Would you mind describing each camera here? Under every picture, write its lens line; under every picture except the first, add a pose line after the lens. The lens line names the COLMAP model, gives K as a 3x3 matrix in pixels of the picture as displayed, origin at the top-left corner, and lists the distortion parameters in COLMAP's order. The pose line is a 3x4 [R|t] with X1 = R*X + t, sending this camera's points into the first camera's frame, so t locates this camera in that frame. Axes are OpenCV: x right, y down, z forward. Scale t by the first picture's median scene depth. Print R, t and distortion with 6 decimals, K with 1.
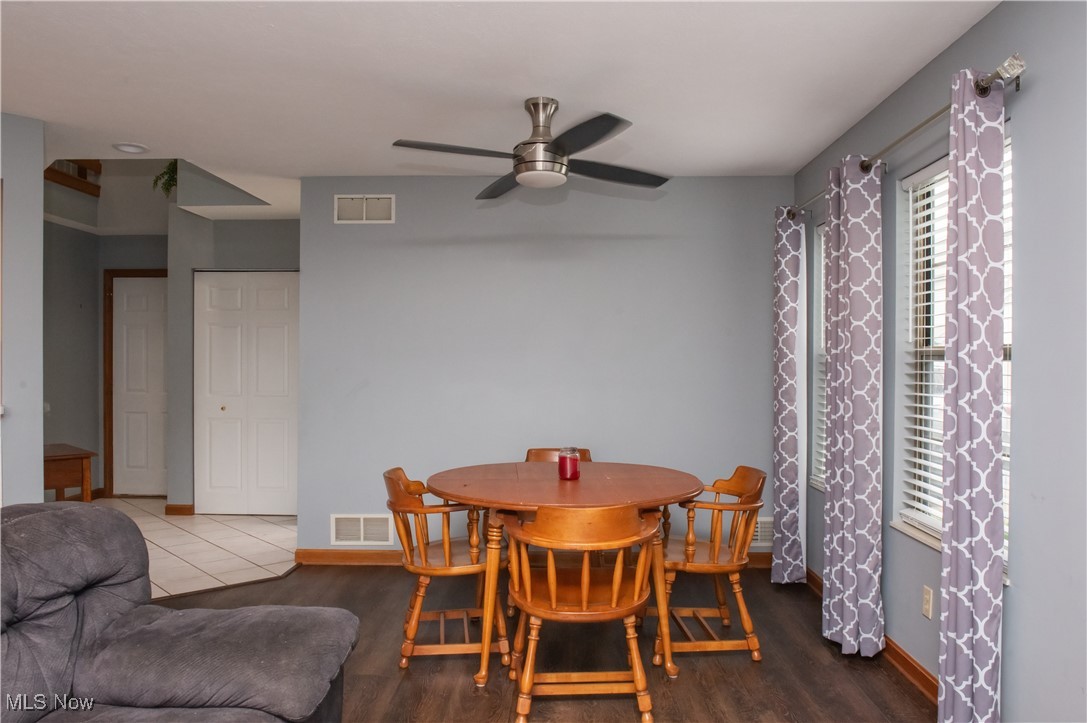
lens RADIAL K [[770.5, 0, 548.4], [0, 770.5, 369.4], [0, 0, 1]] dist [-0.047231, -0.002740]
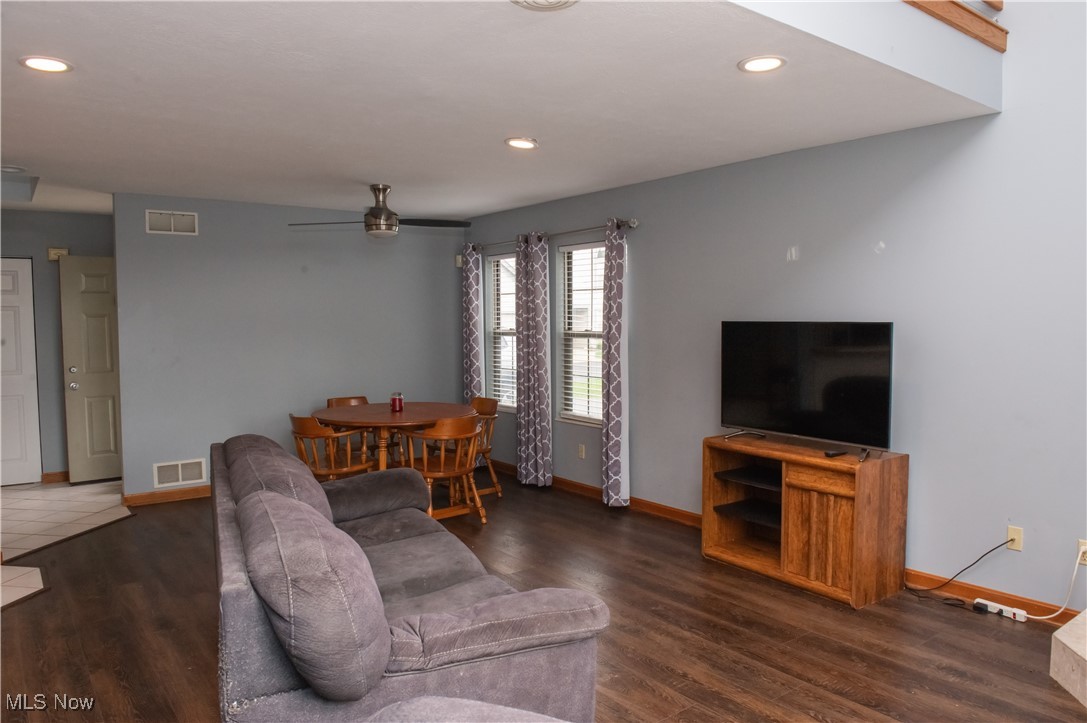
lens RADIAL K [[770.5, 0, 548.4], [0, 770.5, 369.4], [0, 0, 1]] dist [-0.047231, -0.002740]
pose [[0.789727, -0.048343, 0.611550, -0.596947], [0.013849, 0.998041, 0.061012, -0.039064], [-0.613301, -0.039714, 0.788850, -0.434631]]
